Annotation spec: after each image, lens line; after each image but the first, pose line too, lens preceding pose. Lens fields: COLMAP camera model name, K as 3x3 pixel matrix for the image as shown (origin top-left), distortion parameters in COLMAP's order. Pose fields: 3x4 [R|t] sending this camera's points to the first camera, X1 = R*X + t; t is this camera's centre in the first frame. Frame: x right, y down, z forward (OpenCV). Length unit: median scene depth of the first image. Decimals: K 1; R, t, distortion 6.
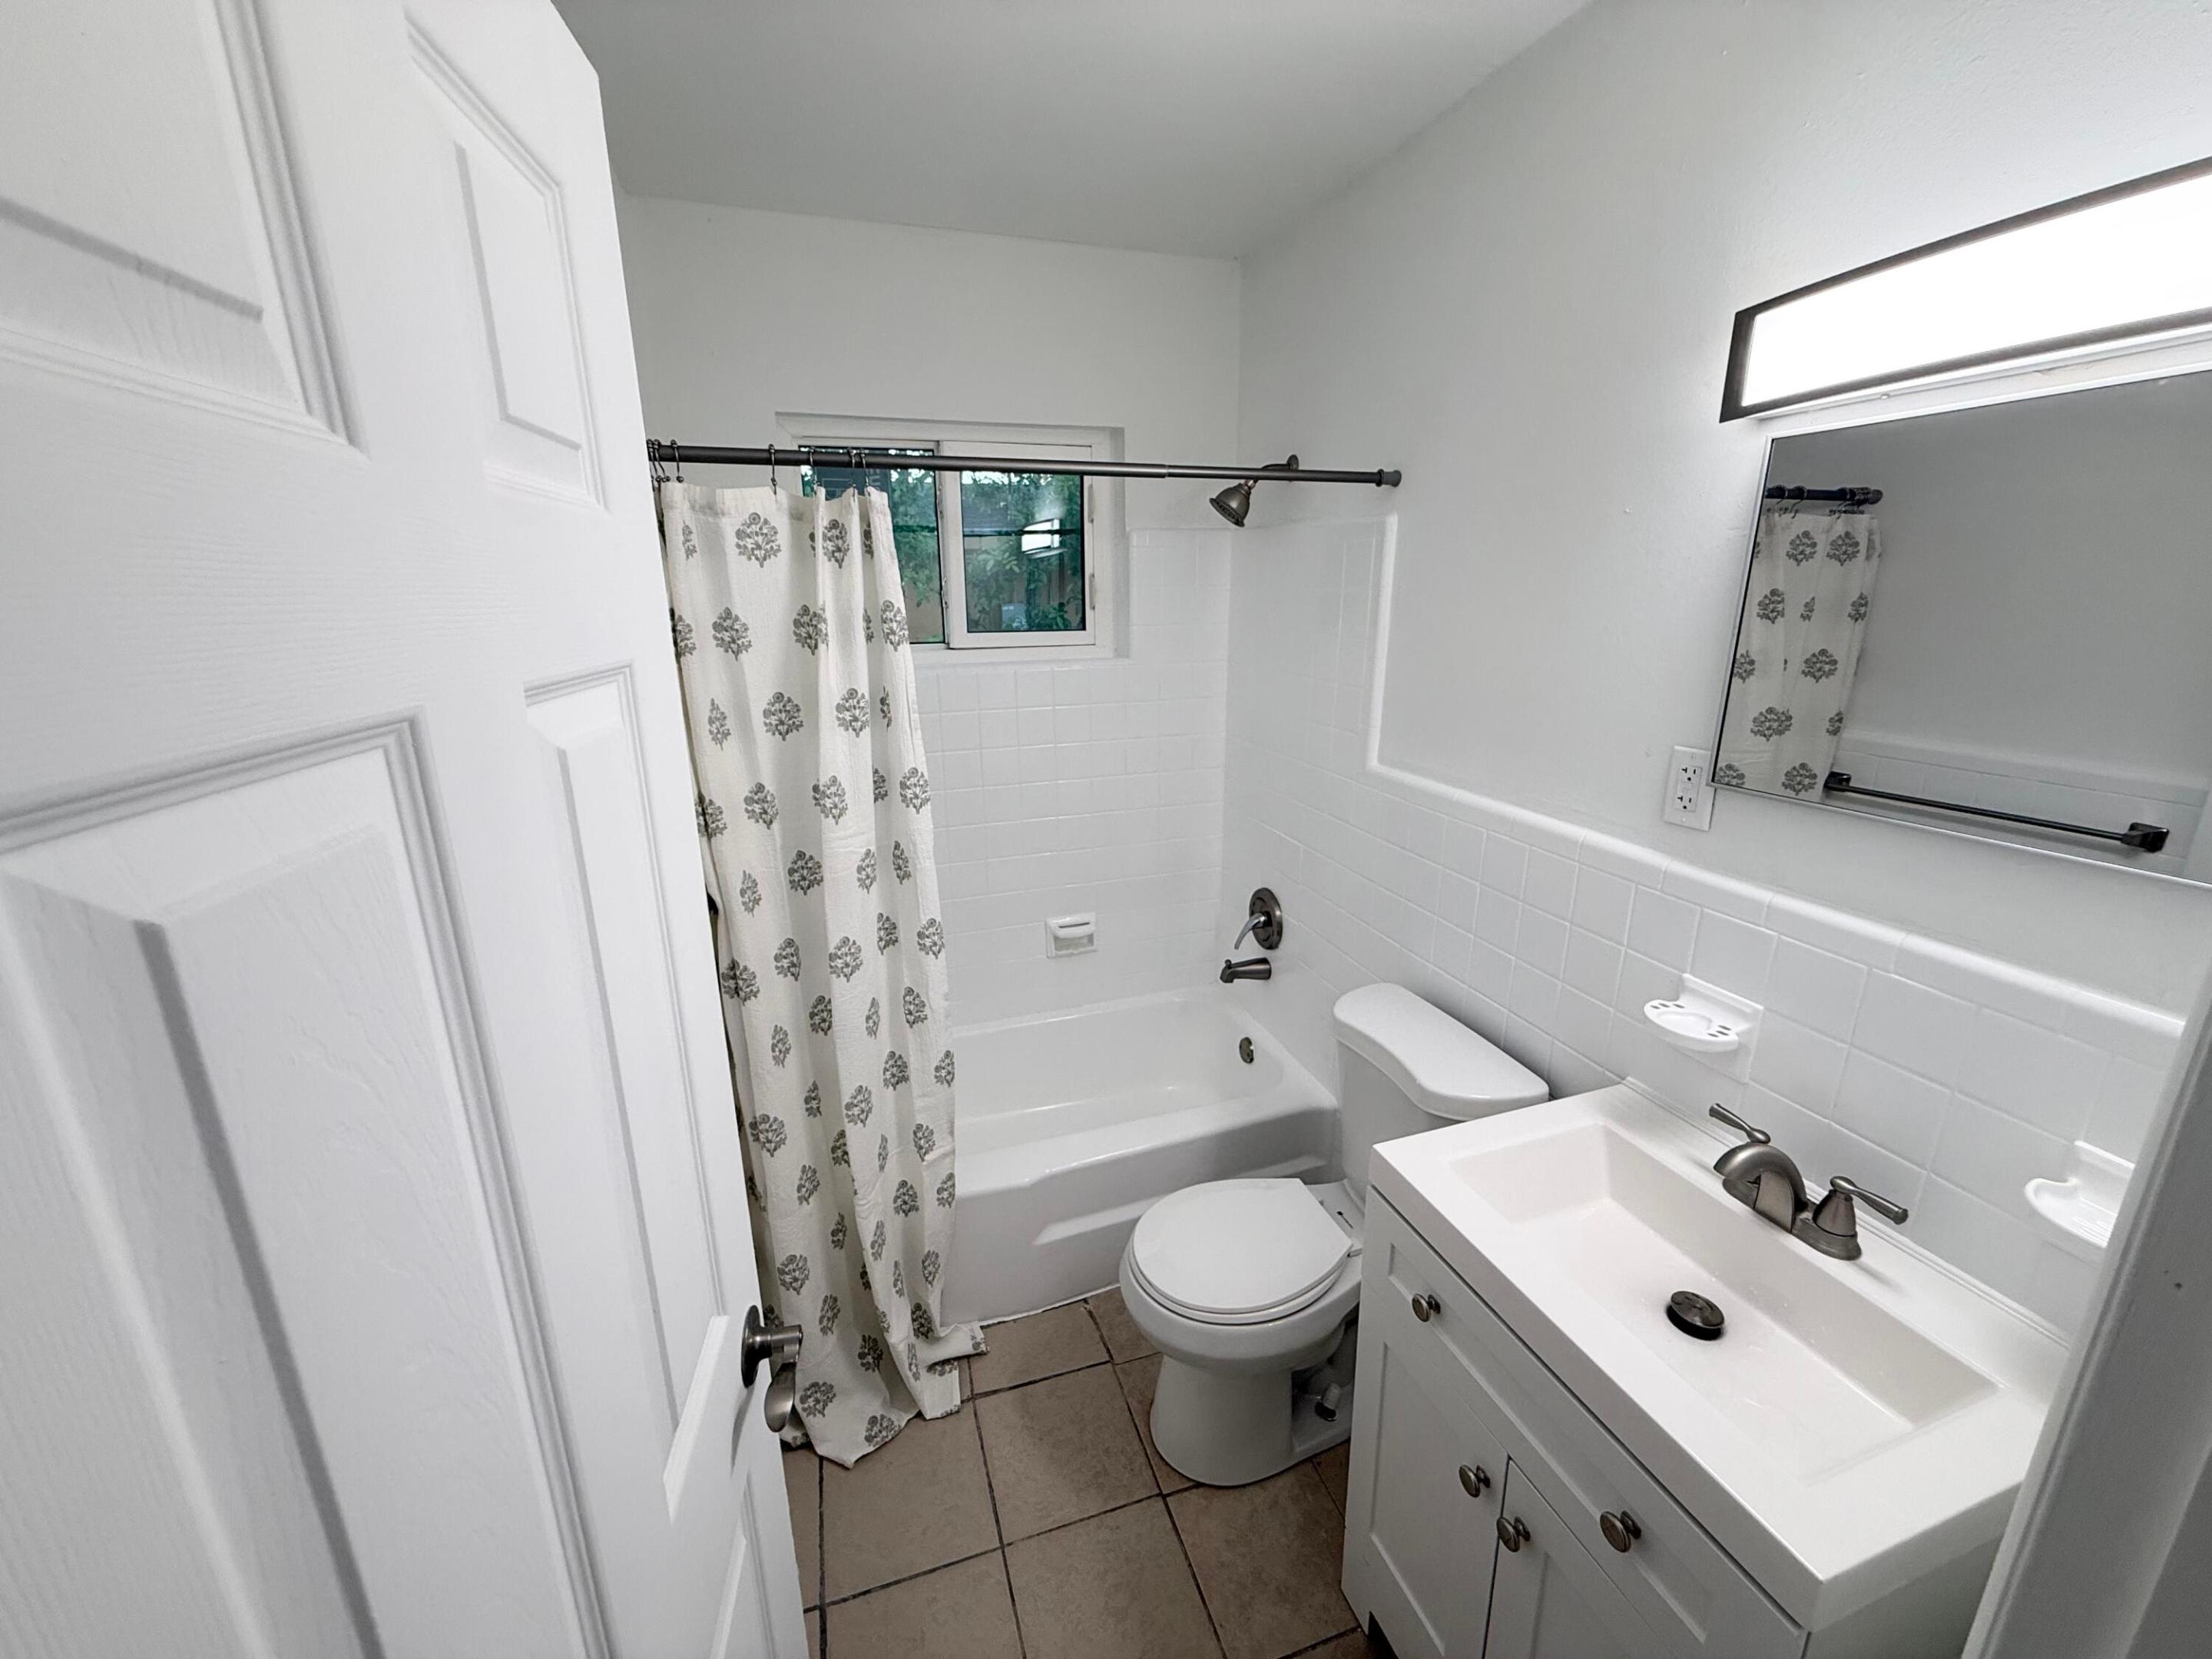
lens RADIAL K [[882.4, 0, 1106.0], [0, 882.4, 829.5], [0, 0, 1]] dist [-0.000932, -0.000279]
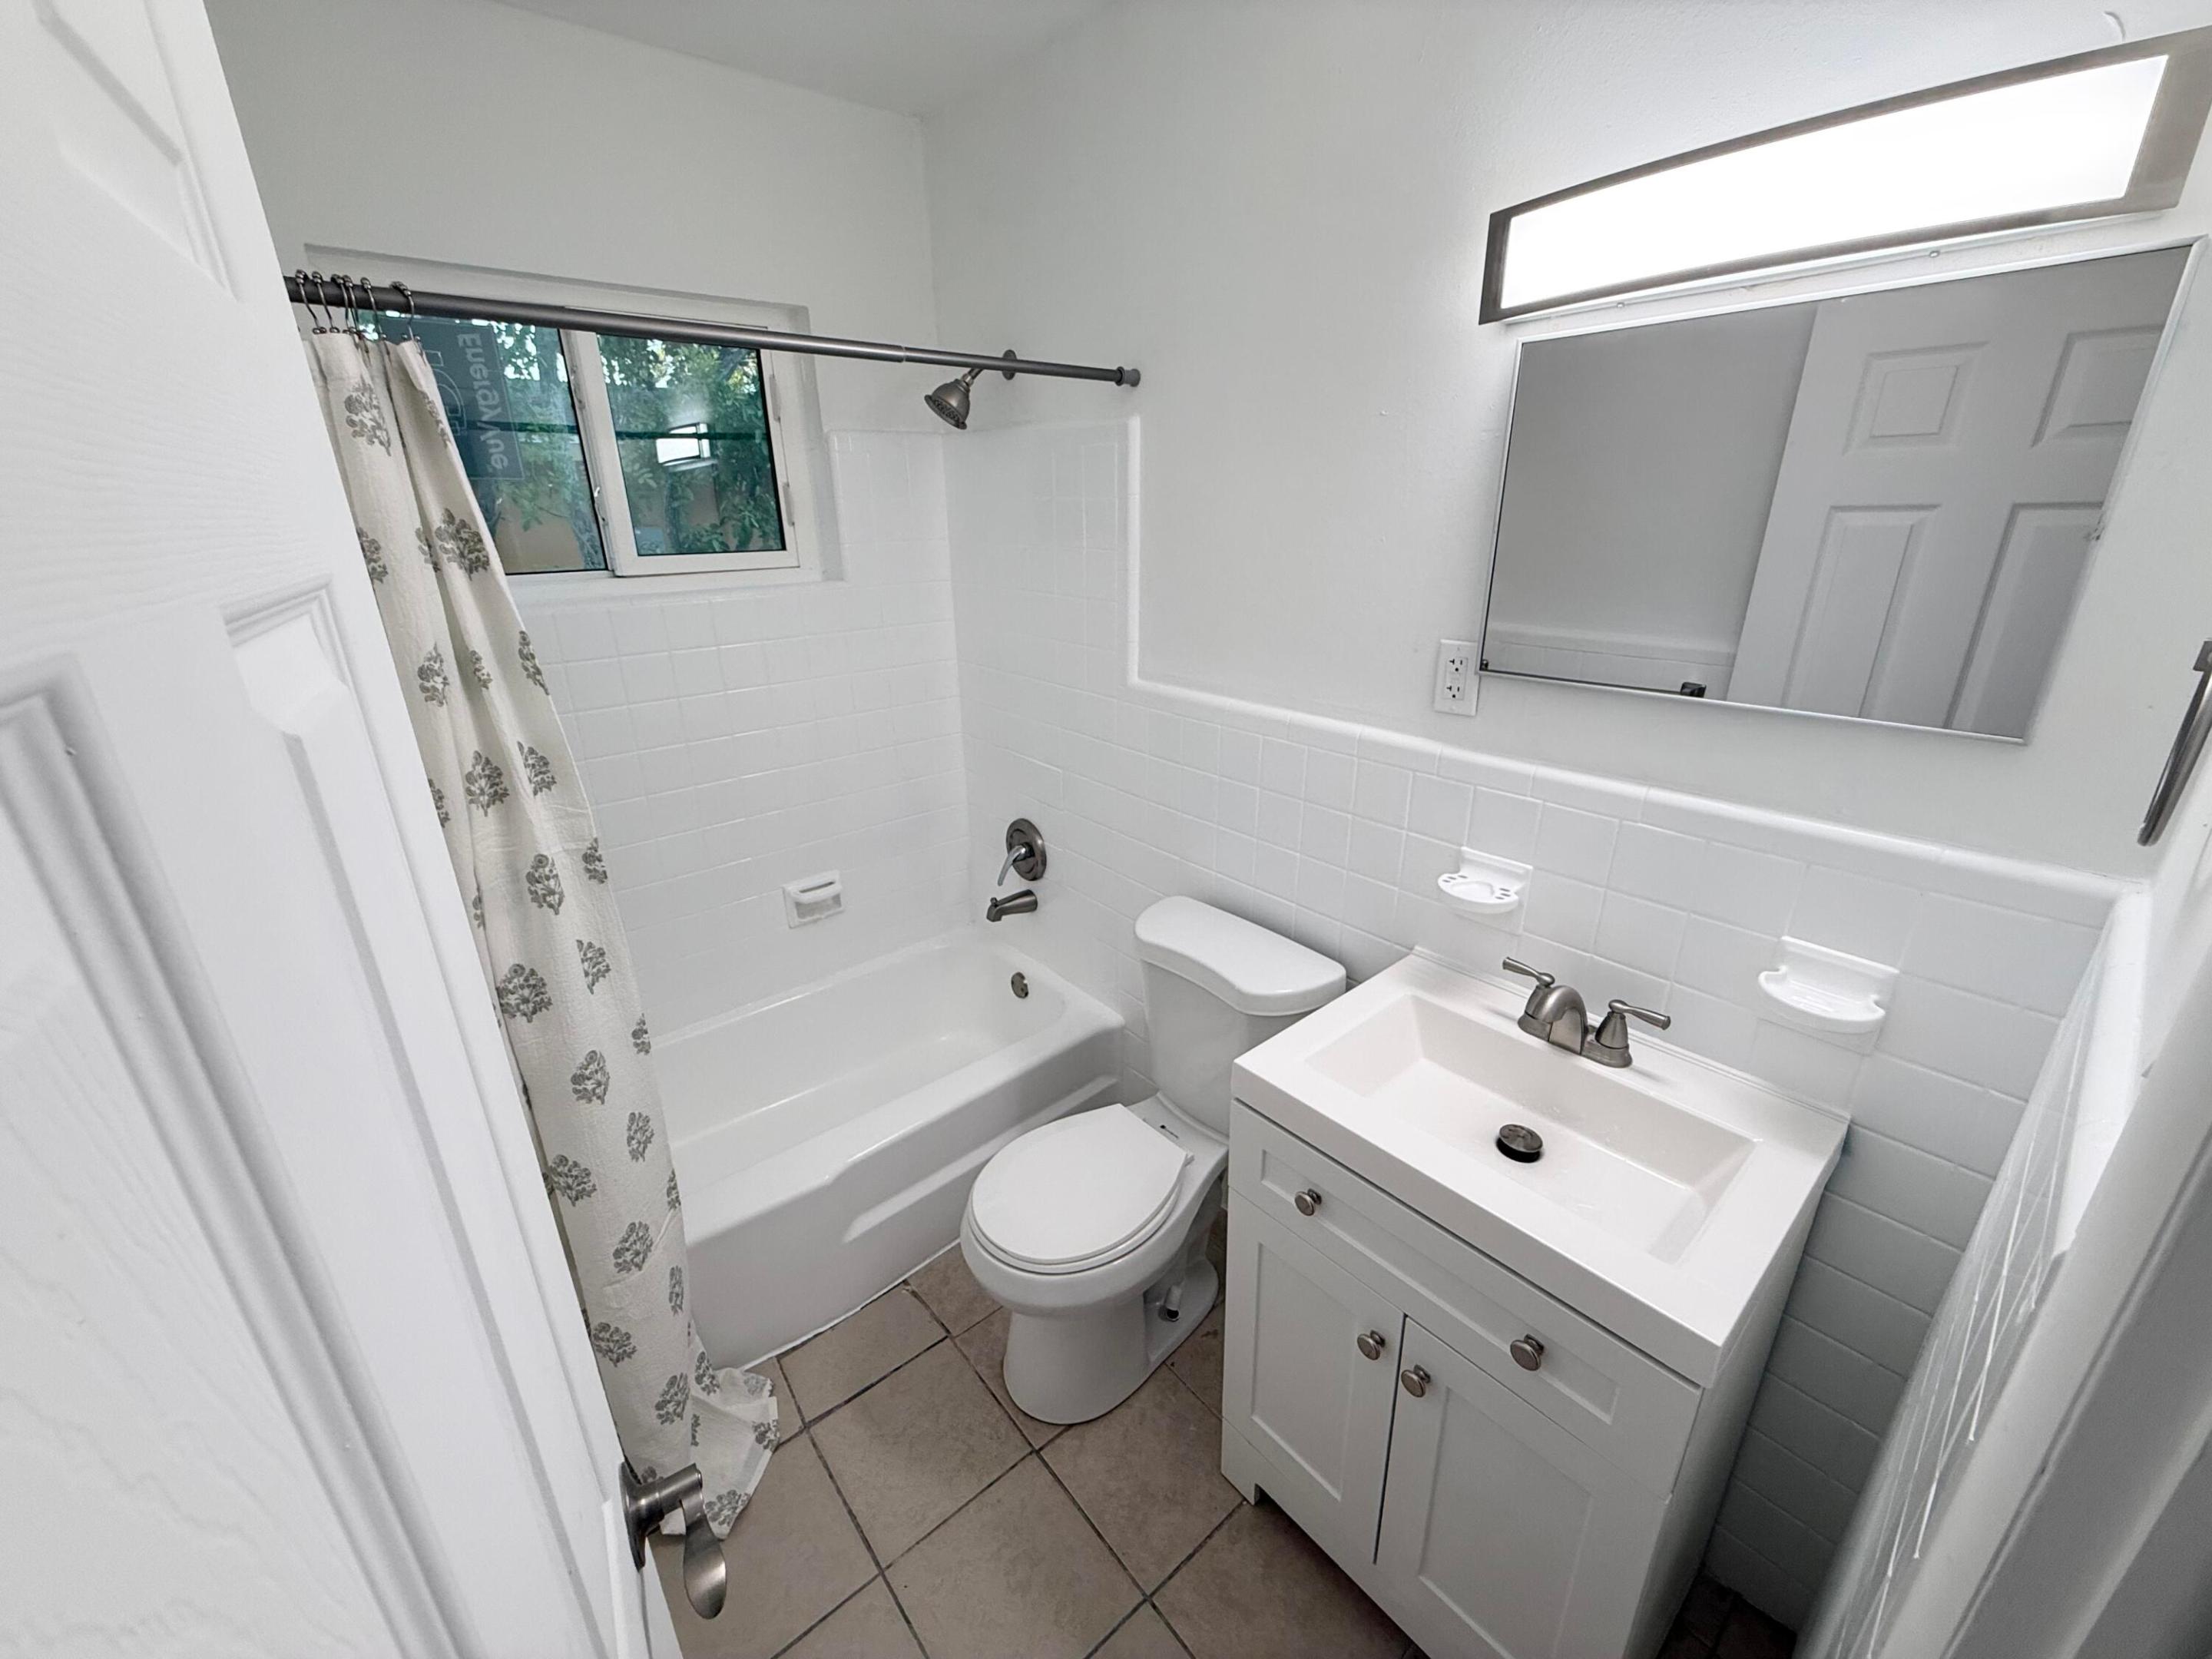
lens RADIAL K [[882.4, 0, 1106.0], [0, 882.4, 829.5], [0, 0, 1]] dist [-0.000932, -0.000279]
pose [[0.926904, -0.133045, 0.350925, -0.136889], [0.104569, 0.989580, 0.098977, -0.014145], [-0.360437, -0.055046, 0.931158, 0.124777]]
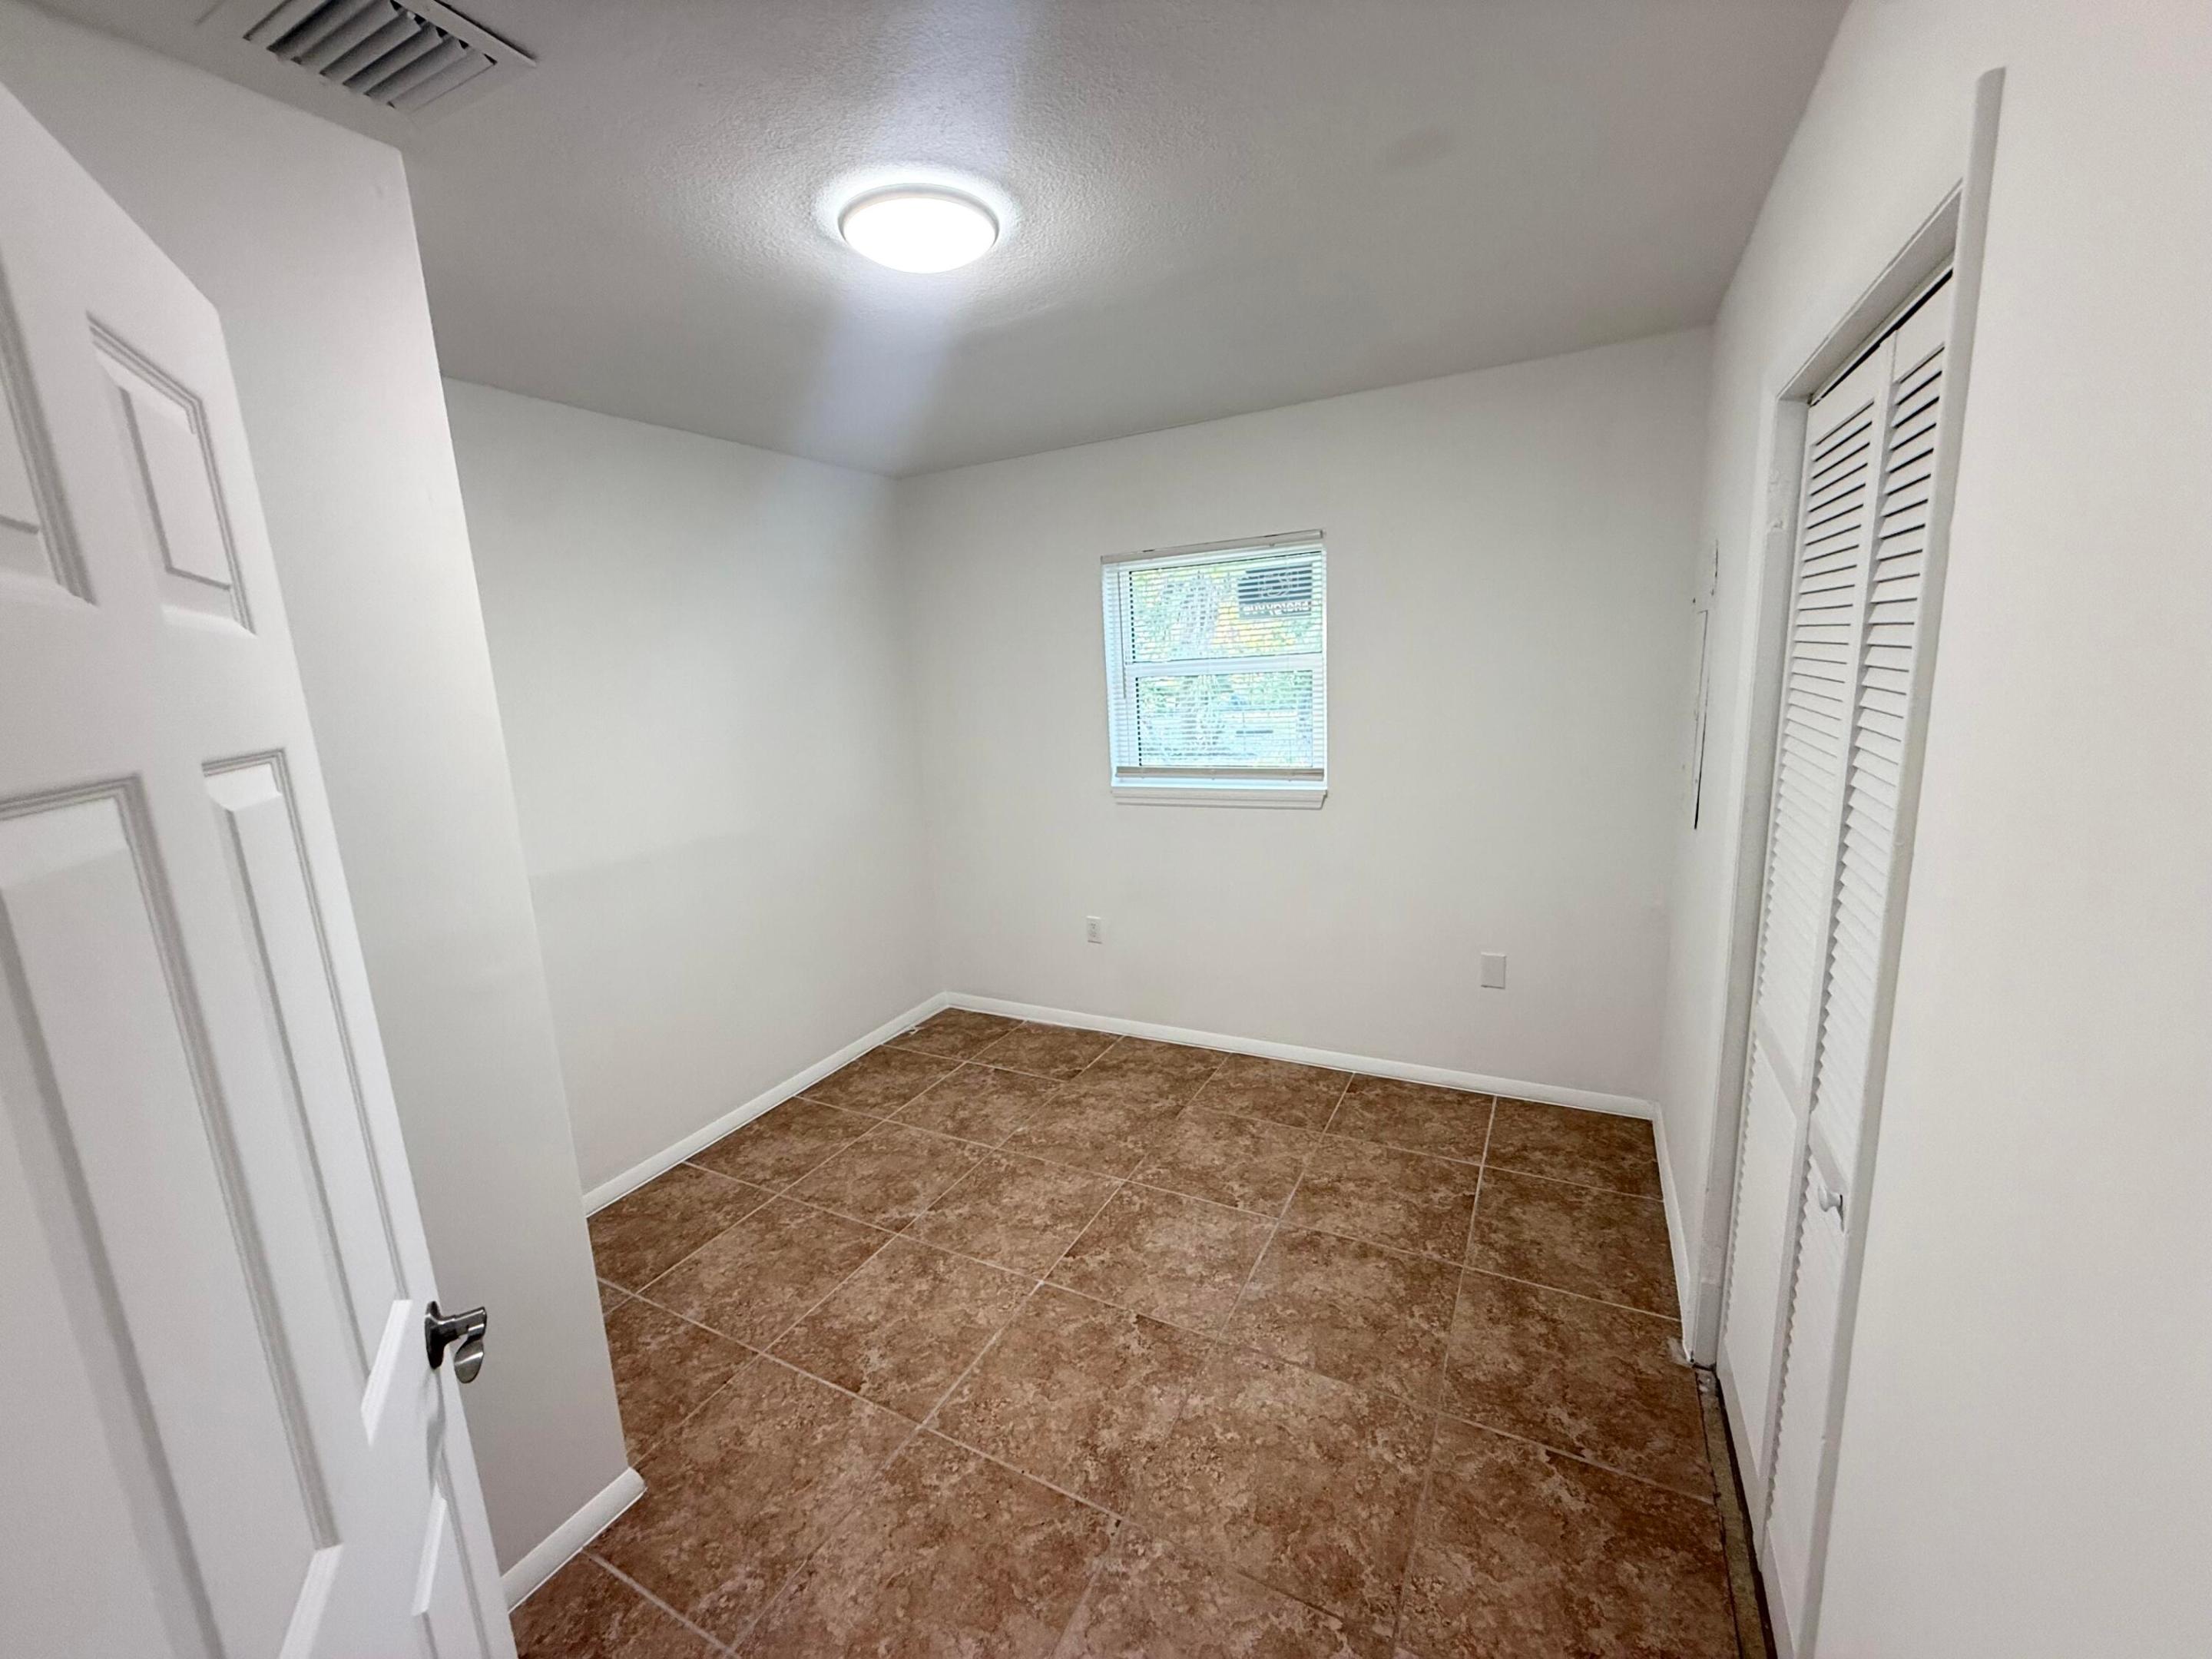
lens RADIAL K [[882.4, 0, 1106.0], [0, 882.4, 829.5], [0, 0, 1]] dist [-0.000932, -0.000279]
pose [[0.942748, -0.110230, 0.314764, 0.077308], [0.136381, 0.988700, -0.062232, 0.076422], [-0.304347, 0.101597, 0.947128, -0.246492]]
